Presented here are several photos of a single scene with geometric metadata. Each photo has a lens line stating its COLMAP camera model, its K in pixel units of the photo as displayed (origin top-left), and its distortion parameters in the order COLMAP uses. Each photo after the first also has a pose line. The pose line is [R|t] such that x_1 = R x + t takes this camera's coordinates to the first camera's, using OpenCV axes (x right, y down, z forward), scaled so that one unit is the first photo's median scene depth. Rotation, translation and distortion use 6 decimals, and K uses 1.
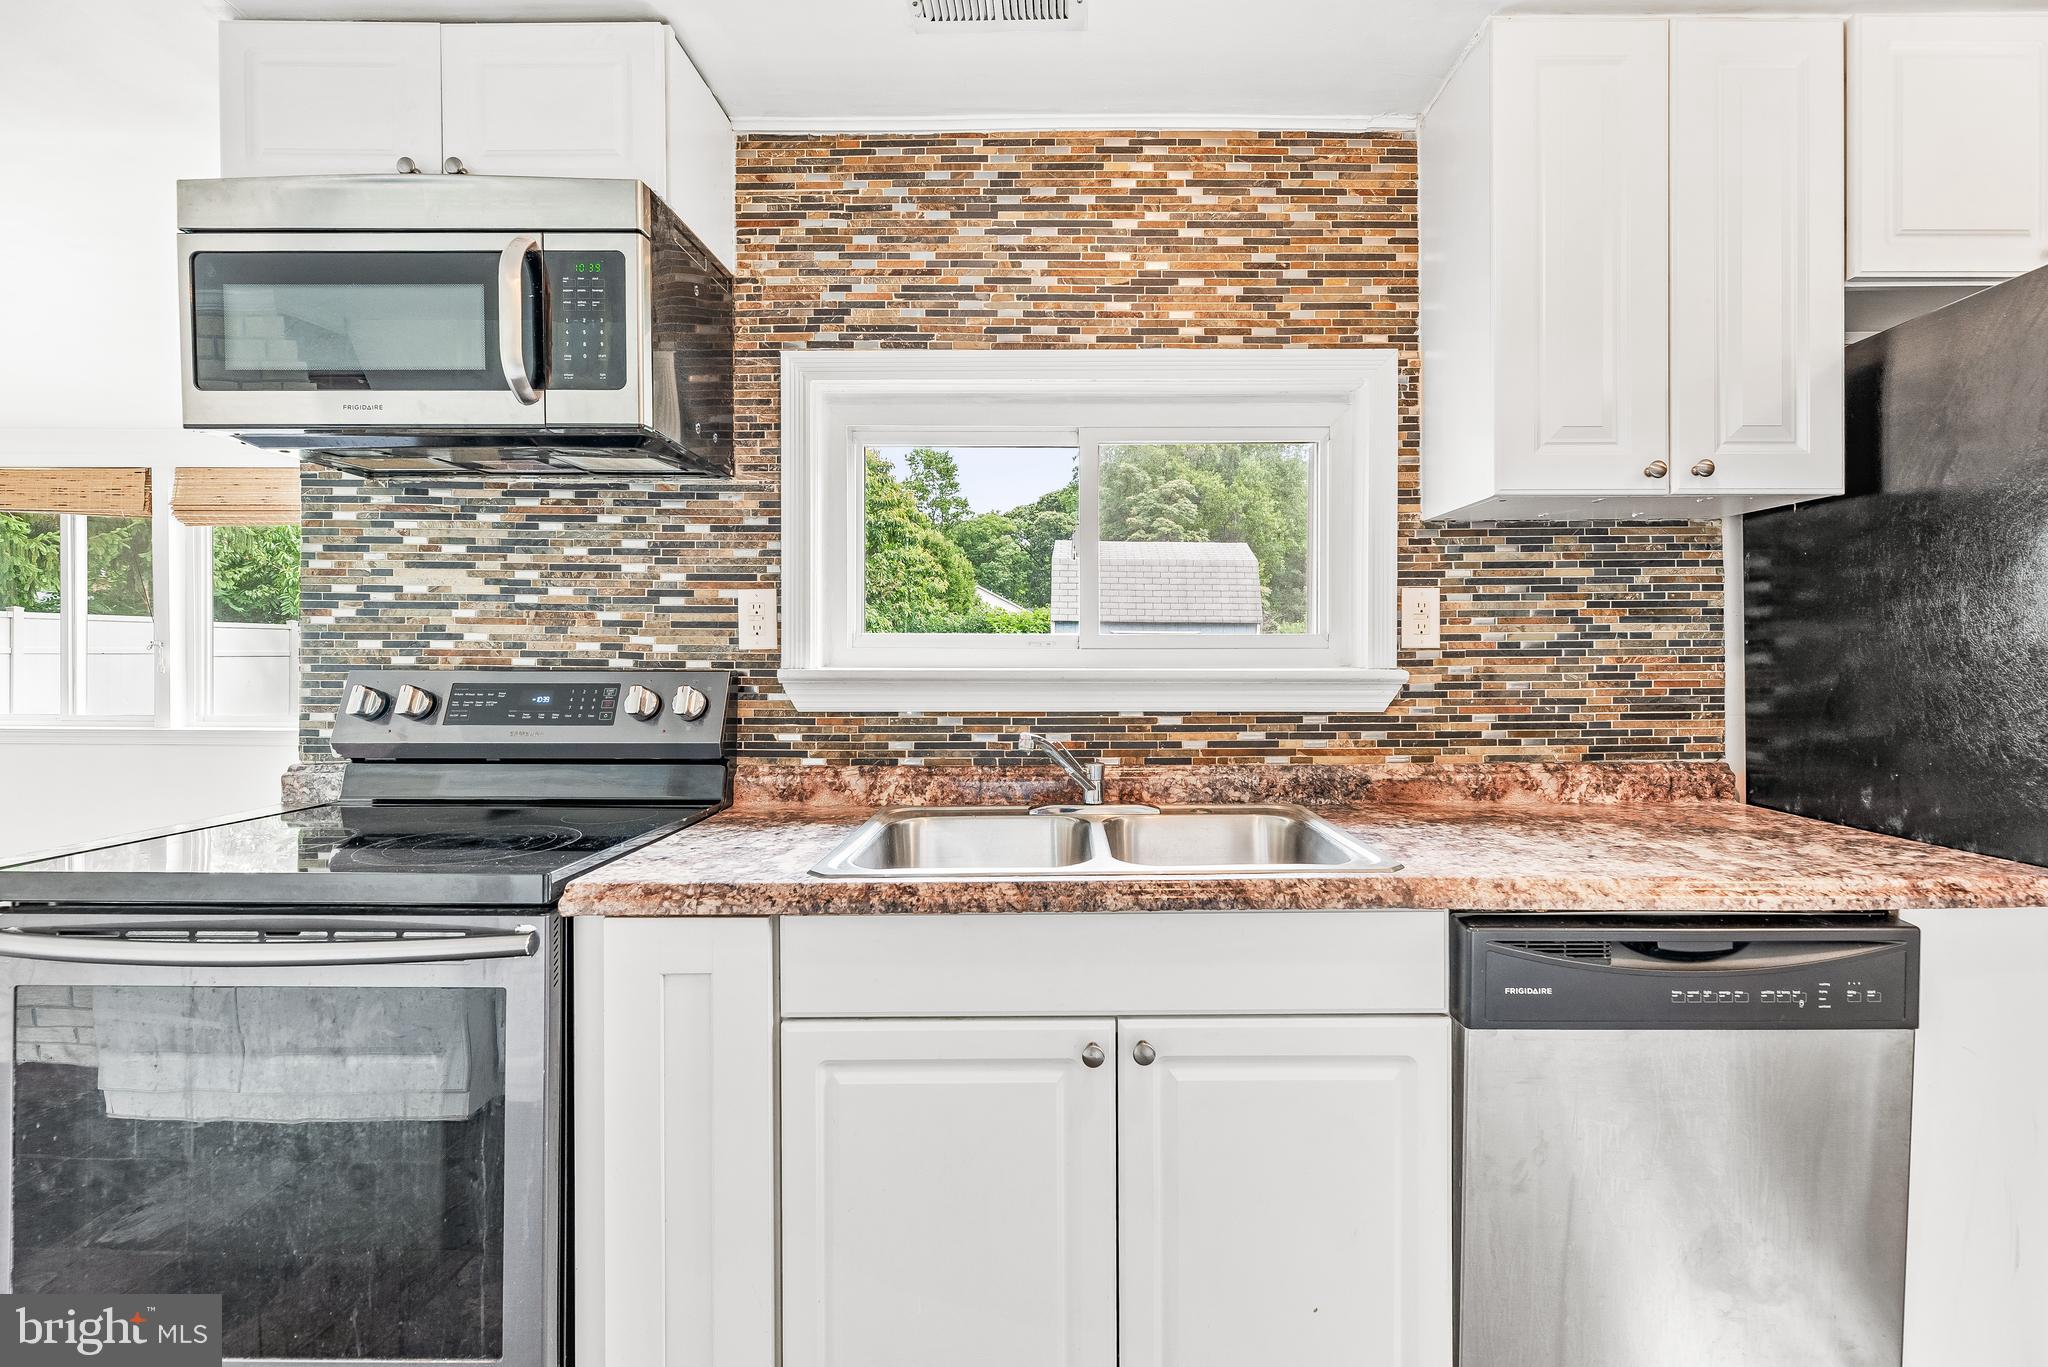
lens RADIAL K [[849.8, 0, 1014.3], [0, 849.8, 662.3], [0, 0, 1]] dist [0.000054, -0.000196]
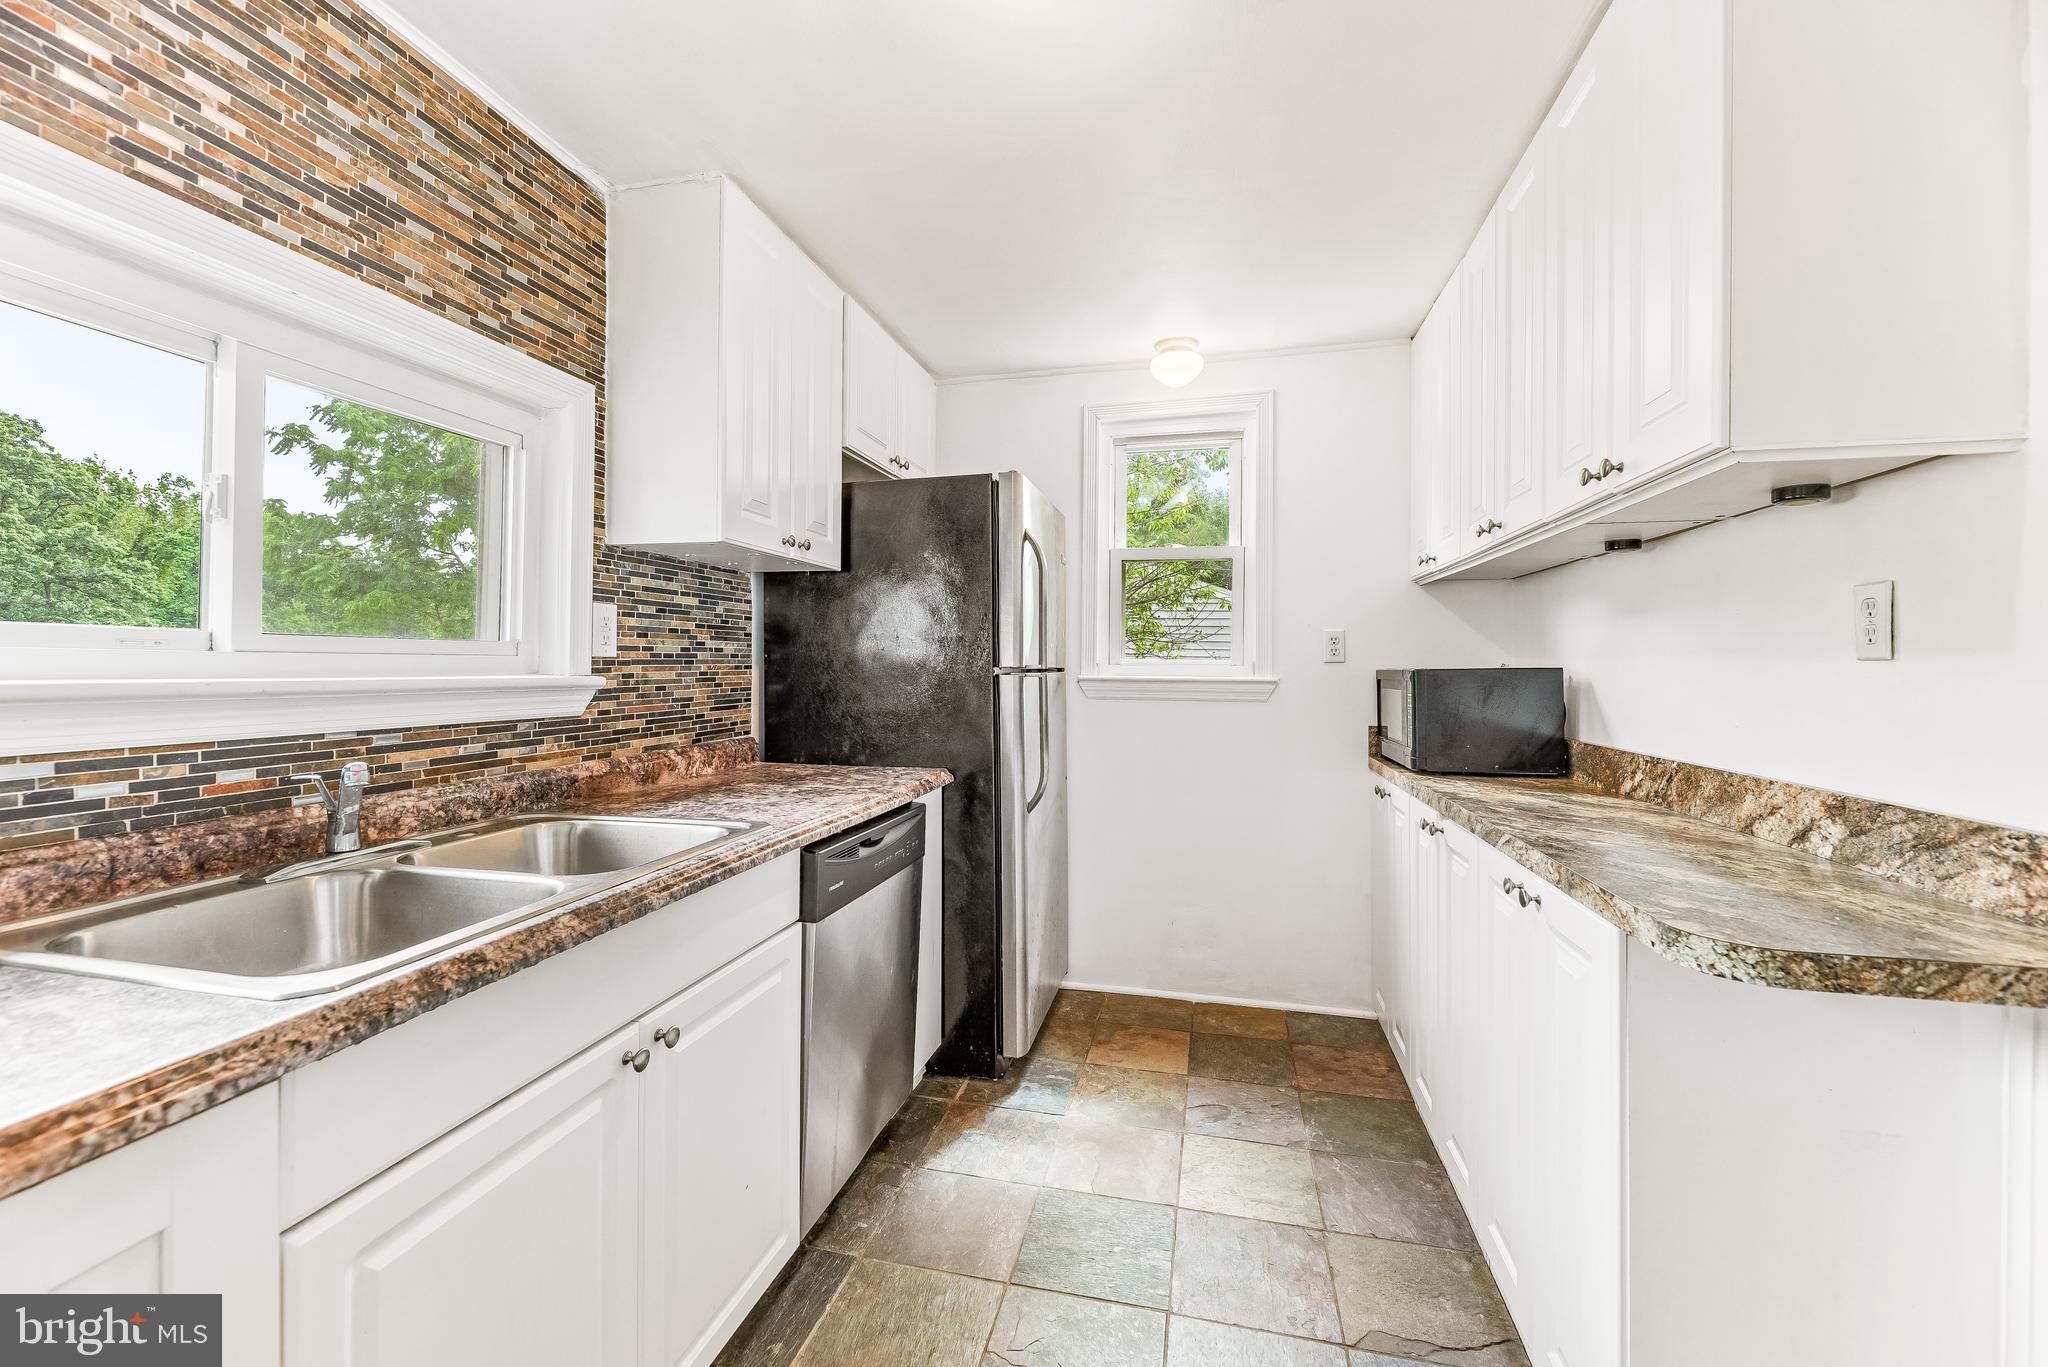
lens RADIAL K [[849.8, 0, 1009.6], [0, 849.8, 678.1], [0, 0, 1]] dist [0.000054, -0.000196]
pose [[0.236516, -0.010696, 0.971569, -0.494464], [-0.000018, 0.999939, 0.011013, -0.000891], [-0.971627, -0.002622, 0.236502, 0.211713]]
